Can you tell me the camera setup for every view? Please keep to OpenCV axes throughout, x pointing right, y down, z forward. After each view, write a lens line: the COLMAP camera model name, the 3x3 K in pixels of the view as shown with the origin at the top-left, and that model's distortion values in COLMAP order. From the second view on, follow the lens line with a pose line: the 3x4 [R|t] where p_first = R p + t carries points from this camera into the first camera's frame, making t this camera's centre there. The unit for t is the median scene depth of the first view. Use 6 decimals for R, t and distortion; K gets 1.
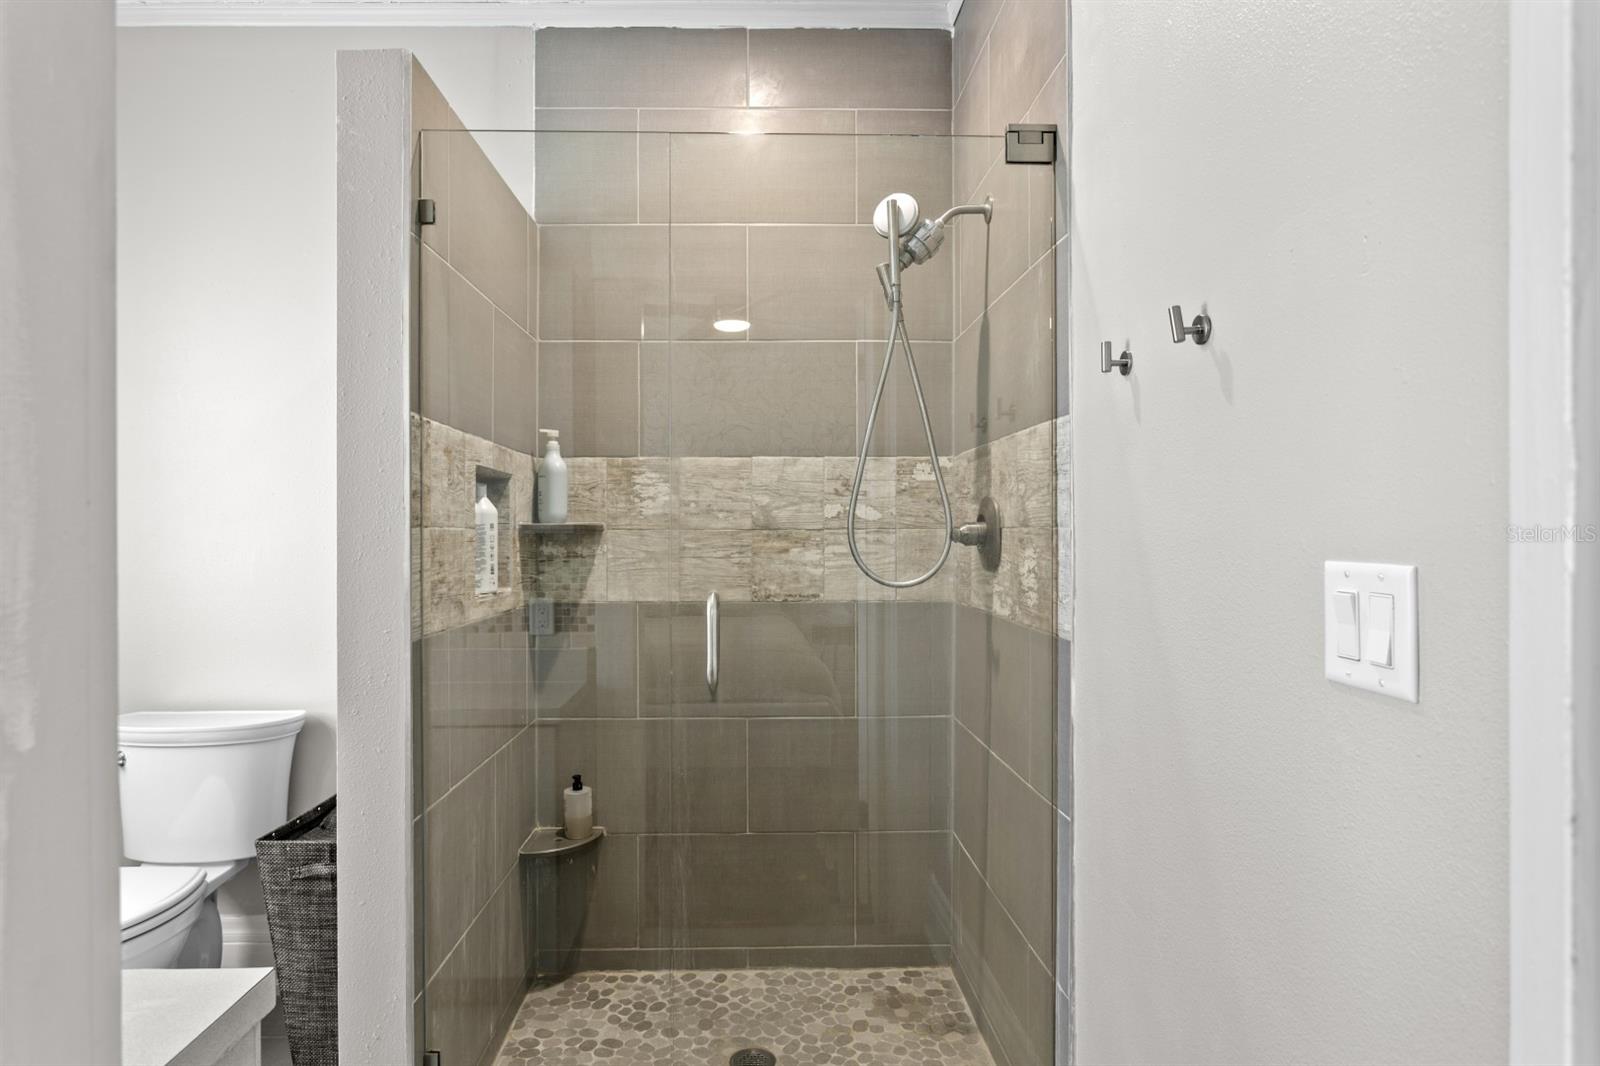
lens RADIAL K [[910.8, 0, 761.8], [0, 910.8, 541.3], [0, 0, 1]] dist [-0.004066, -0.000661]
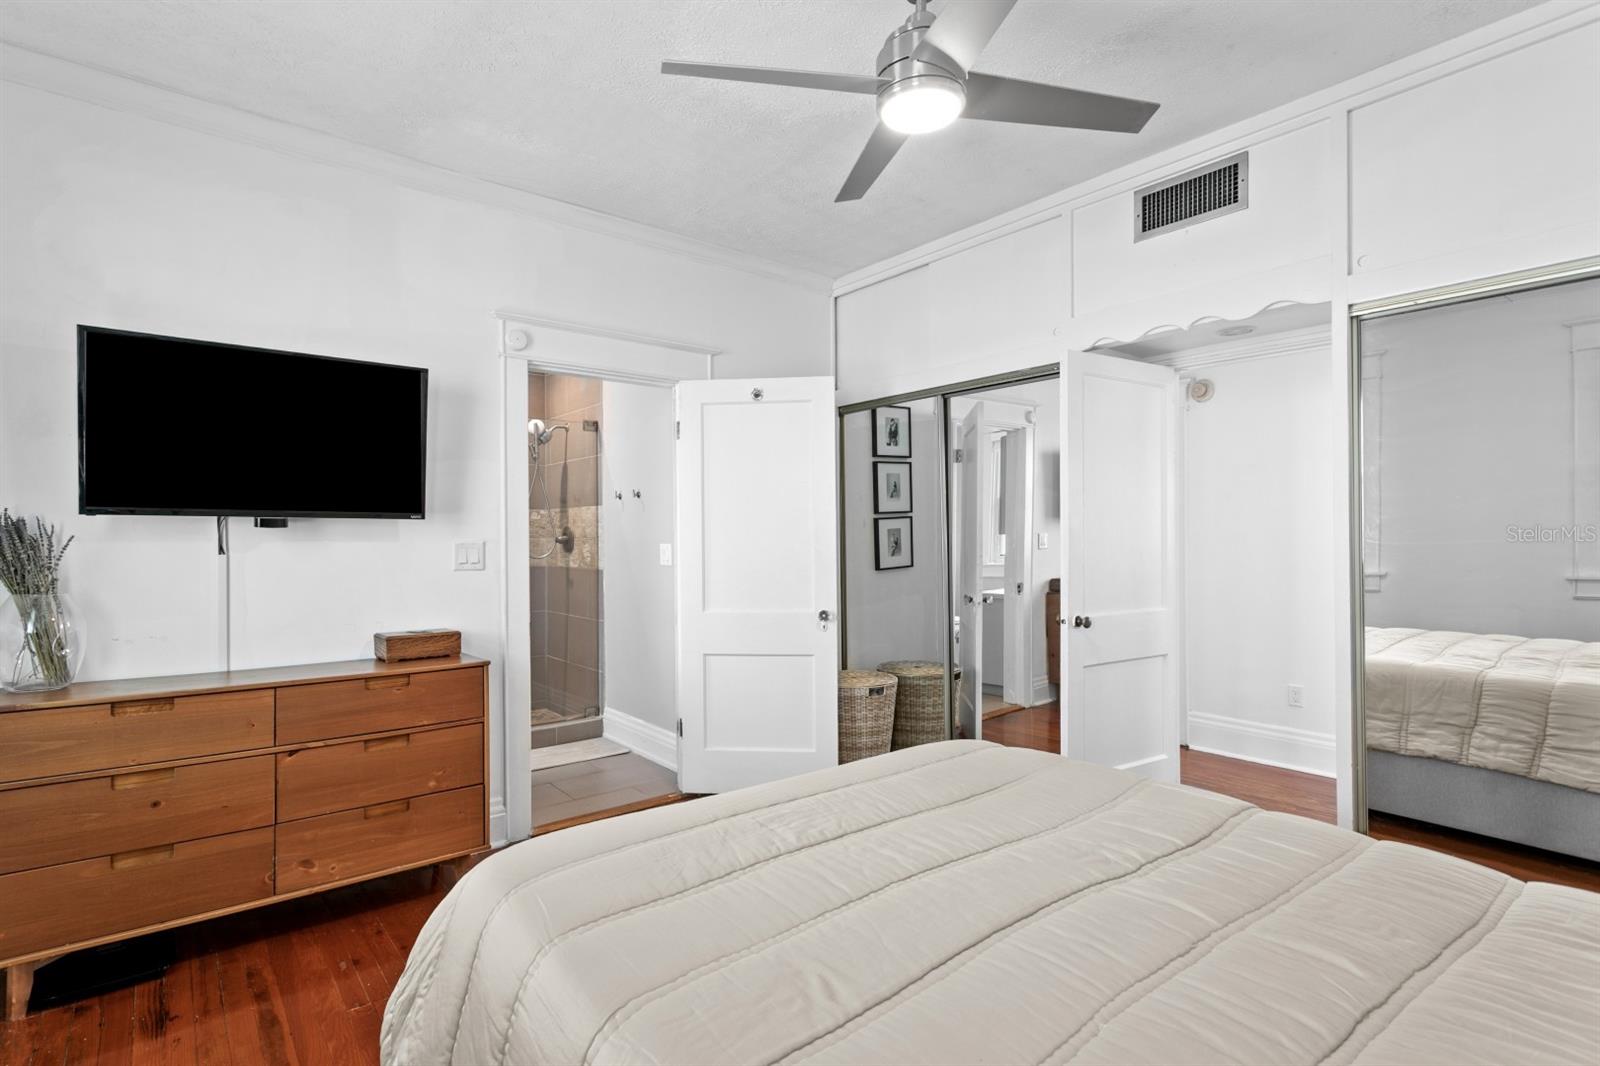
lens RADIAL K [[784.1, 0, 790.9], [0, 784.1, 535.7], [0, 0, 1]] dist [-0.001707, -0.000304]
pose [[0.787018, -0.004037, 0.616917, -0.765540], [0.011719, 0.999896, -0.008407, 0.009044], [-0.616819, 0.013846, 0.786984, -1.463767]]
